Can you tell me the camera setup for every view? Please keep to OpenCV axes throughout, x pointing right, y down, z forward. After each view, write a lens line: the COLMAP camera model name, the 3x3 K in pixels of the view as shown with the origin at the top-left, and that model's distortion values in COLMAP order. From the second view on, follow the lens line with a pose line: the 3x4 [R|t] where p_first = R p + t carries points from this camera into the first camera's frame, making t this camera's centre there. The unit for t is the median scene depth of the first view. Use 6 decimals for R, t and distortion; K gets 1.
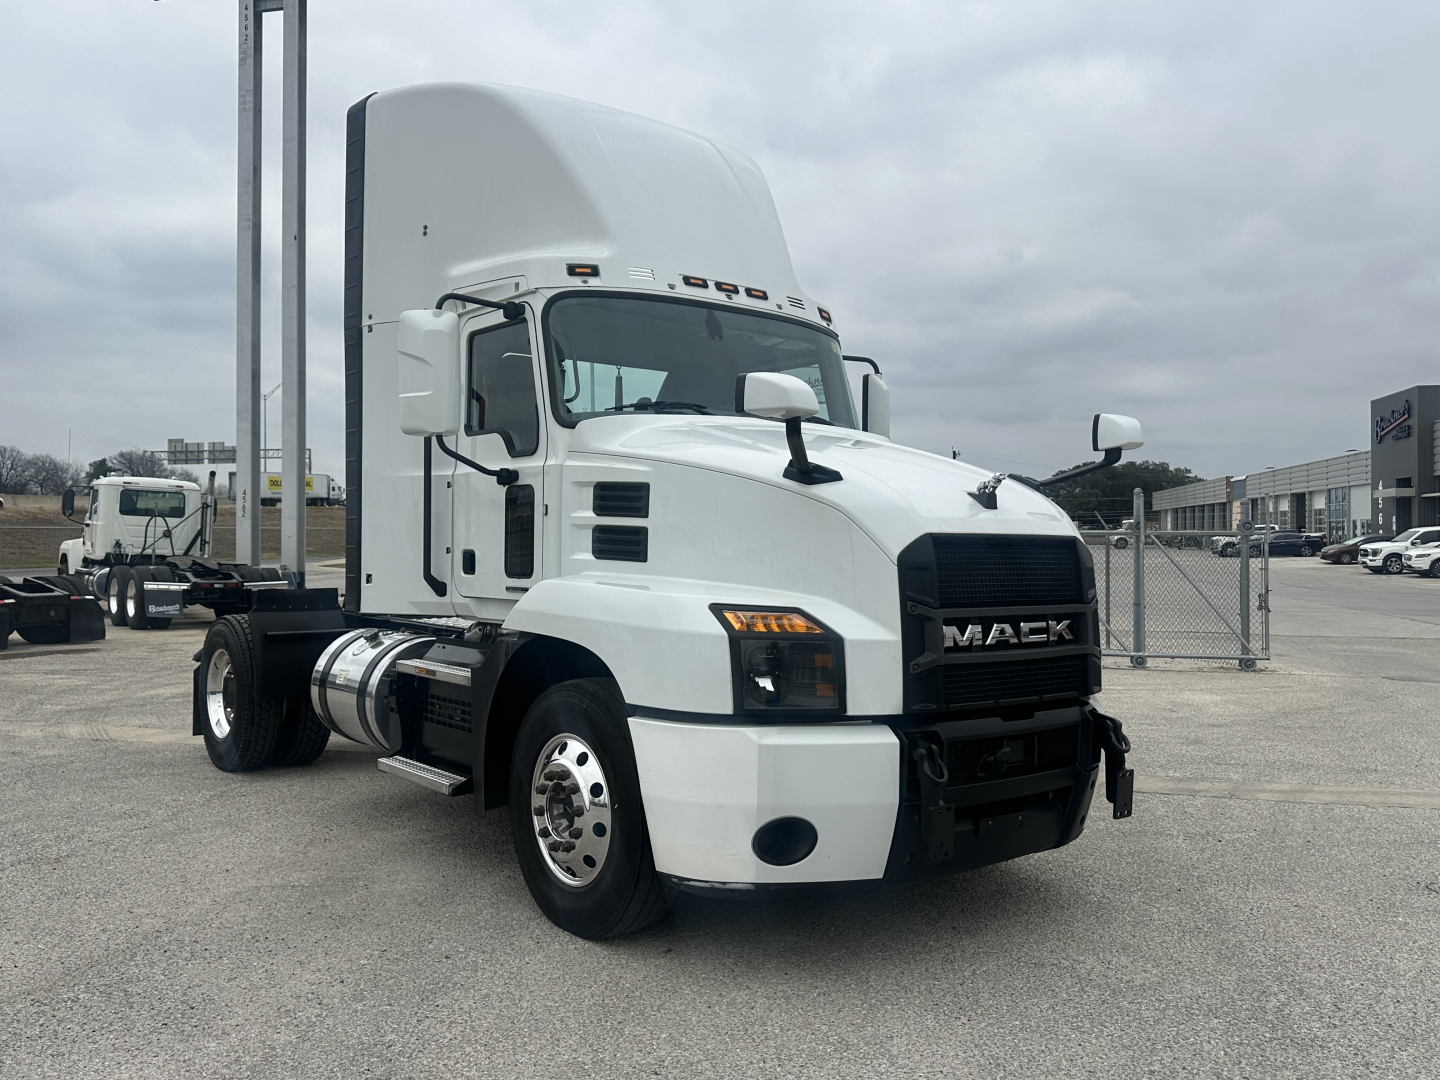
lens RADIAL K [[1192.9, 0, 714.4], [0, 1192.9, 535.8], [0, 0, 1]] dist [0.149969, -0.278778]
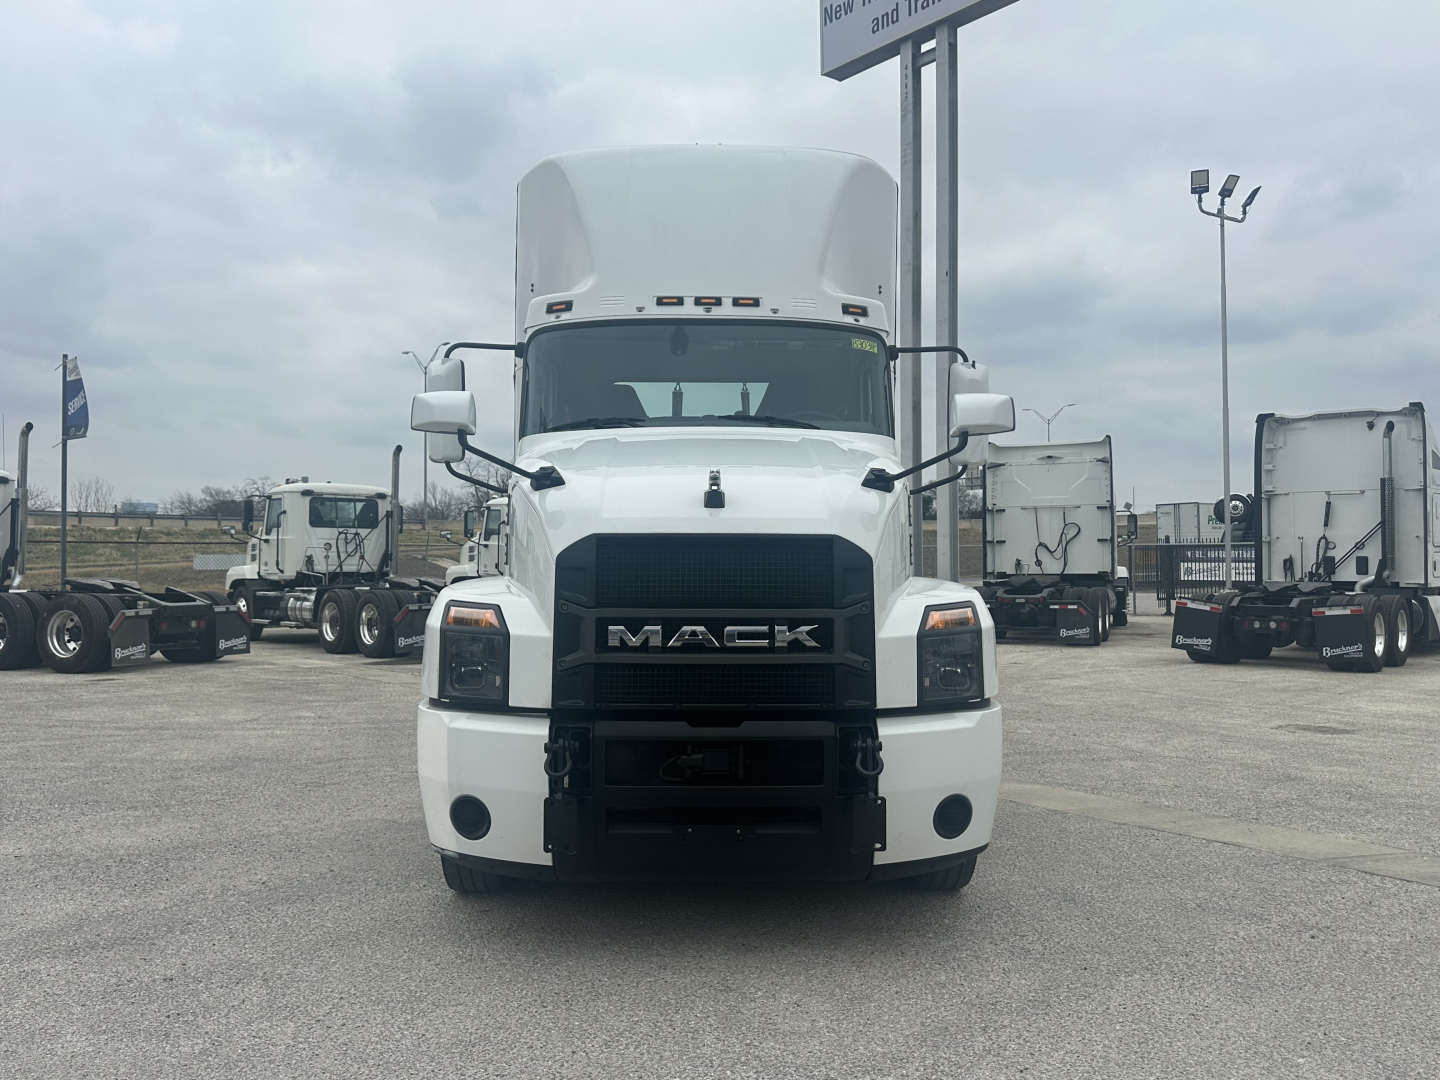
lens RADIAL K [[1192.9, 0, 714.4], [0, 1192.9, 535.8], [0, 0, 1]] dist [0.149969, -0.278778]
pose [[0.785038, -0.017695, -0.619195, 0.714956], [0.008559, 0.999806, -0.017721, 0.015025], [0.619389, 0.008613, 0.785037, 0.212885]]
